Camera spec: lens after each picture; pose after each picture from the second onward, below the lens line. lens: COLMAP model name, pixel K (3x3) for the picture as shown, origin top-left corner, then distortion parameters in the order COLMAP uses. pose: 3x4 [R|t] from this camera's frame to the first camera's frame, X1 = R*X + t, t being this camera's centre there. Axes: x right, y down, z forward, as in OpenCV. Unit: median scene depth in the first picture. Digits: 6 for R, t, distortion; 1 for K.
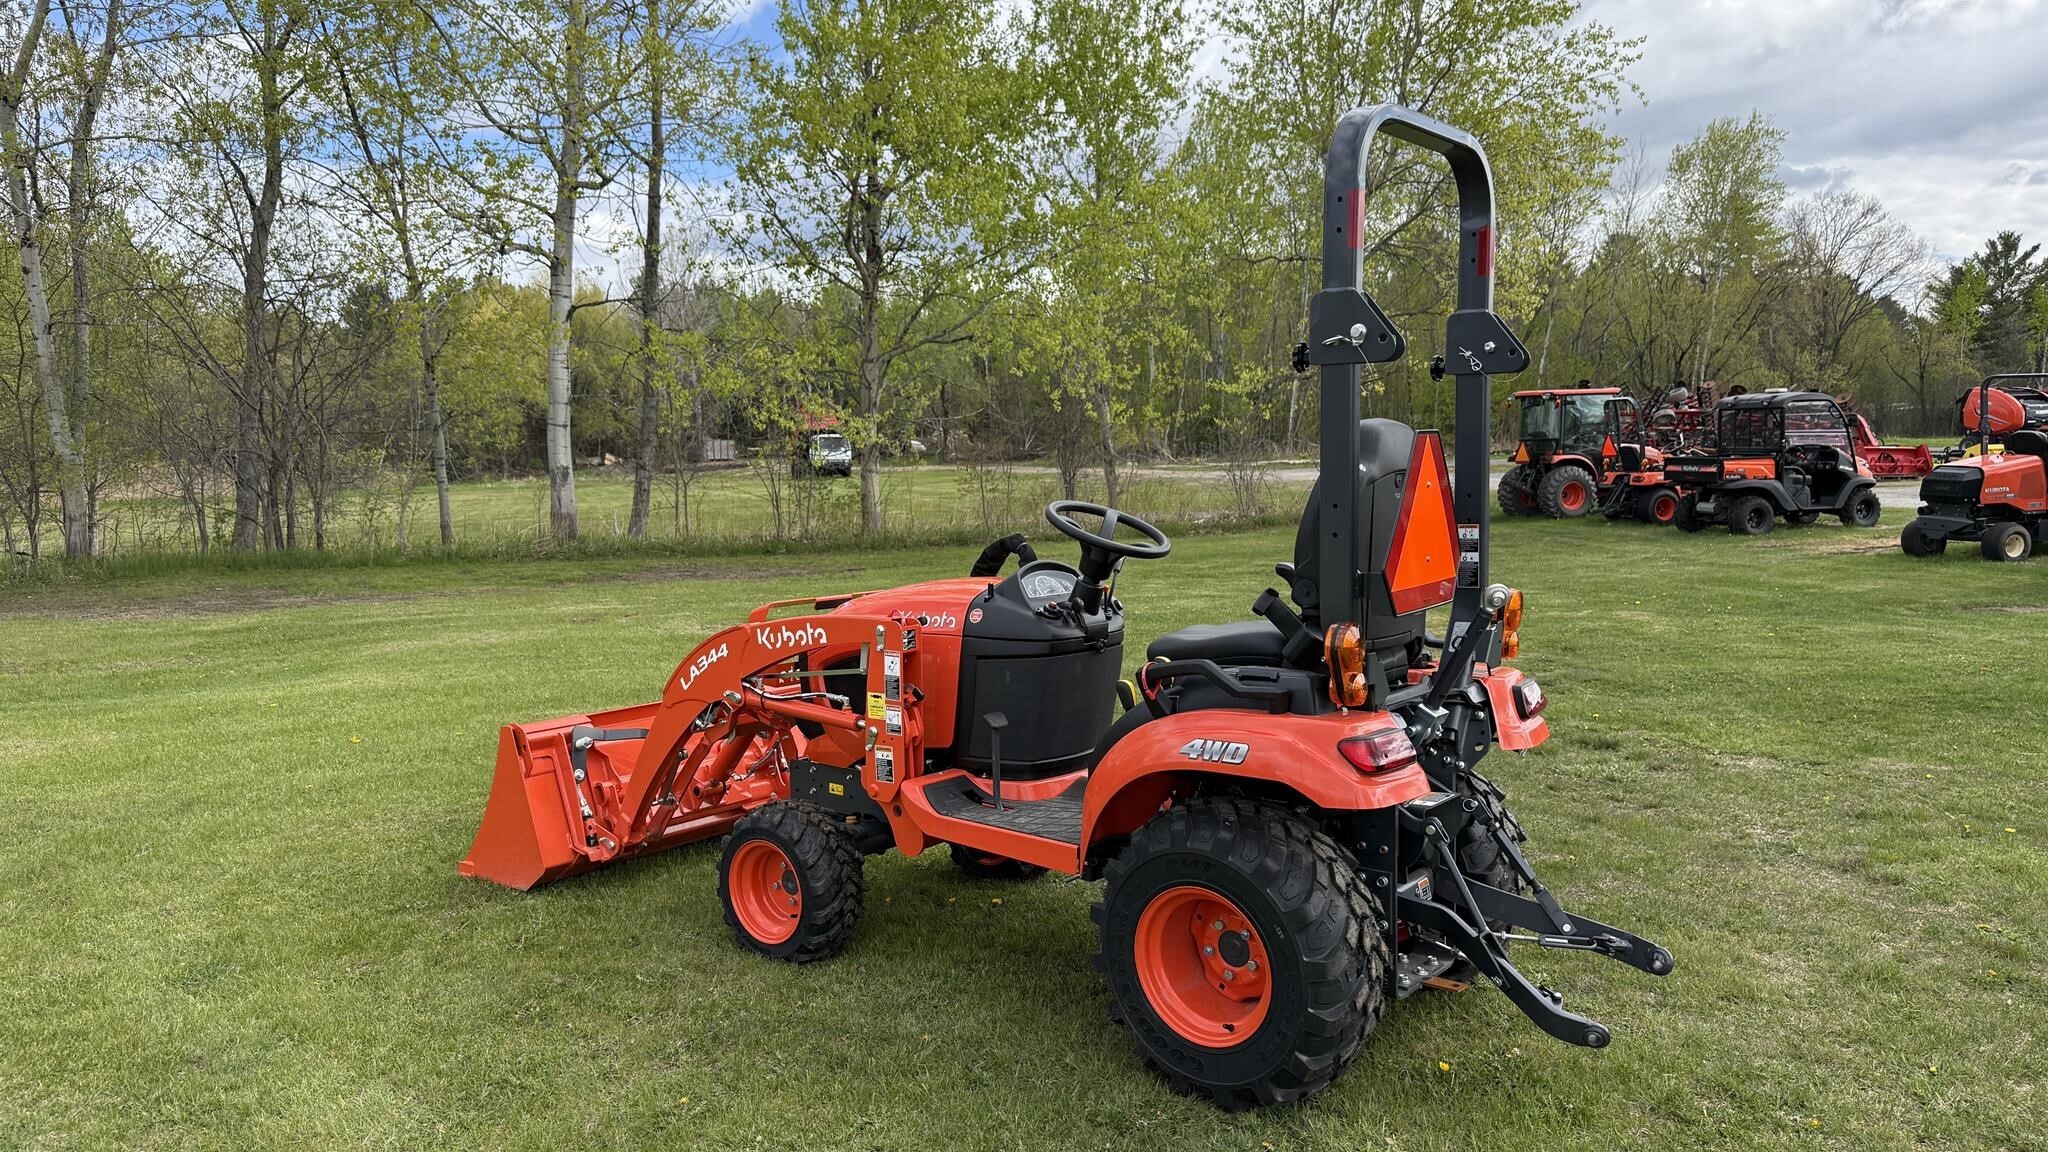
lens RADIAL K [[1462.5, 0, 1028.5], [0, 1462.5, 551.3], [0, 0, 1]] dist [0.027841, -0.091614]
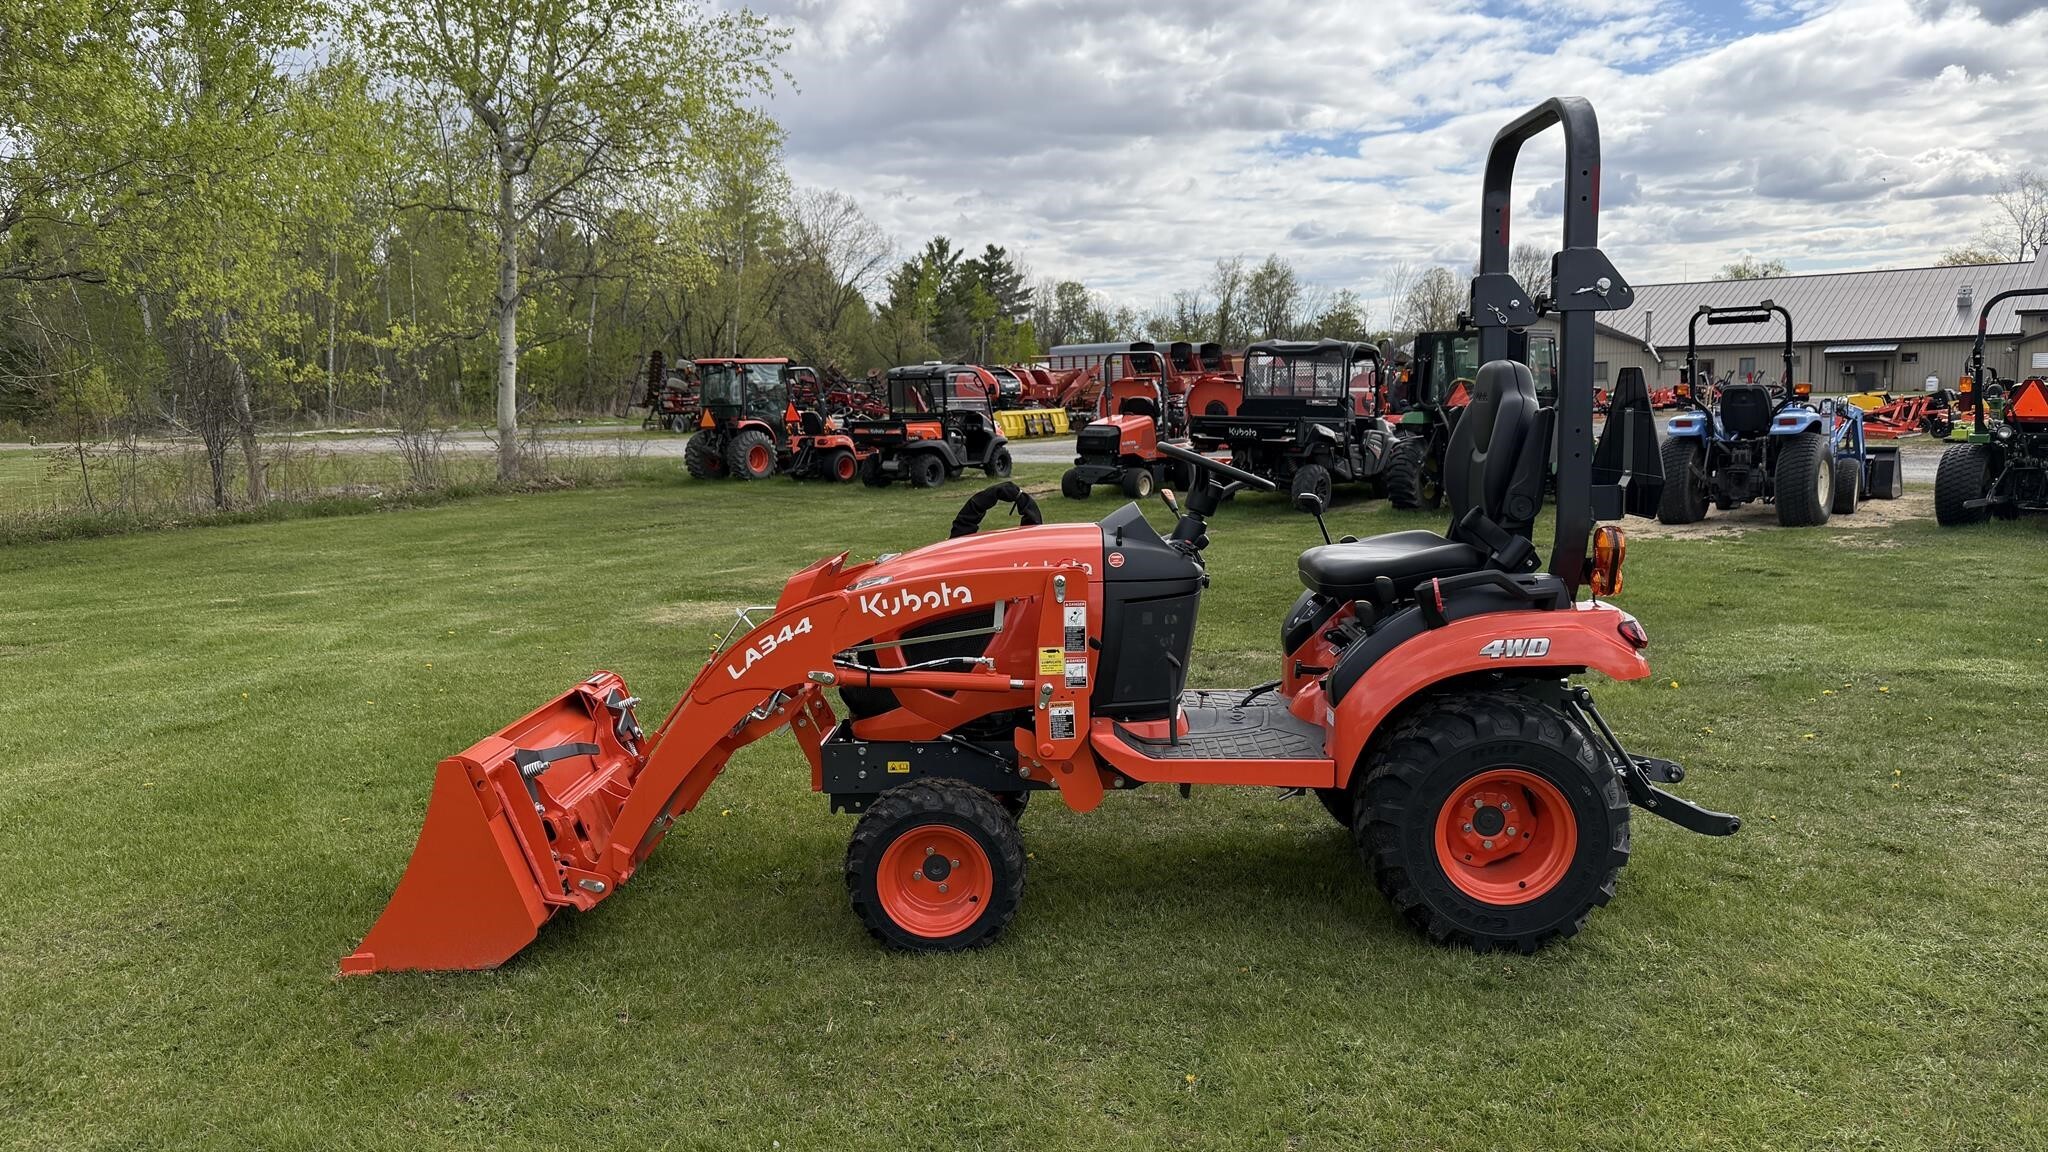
lens RADIAL K [[1439.9, 0, 1024.0], [0, 1439.9, 576.0], [0, 0, 1]] dist [0.052050, -0.041289]
pose [[0.783291, -0.074289, 0.617200, -0.151949], [0.051464, 0.997175, 0.054712, -0.000314], [-0.619521, -0.011092, 0.784901, 0.061002]]
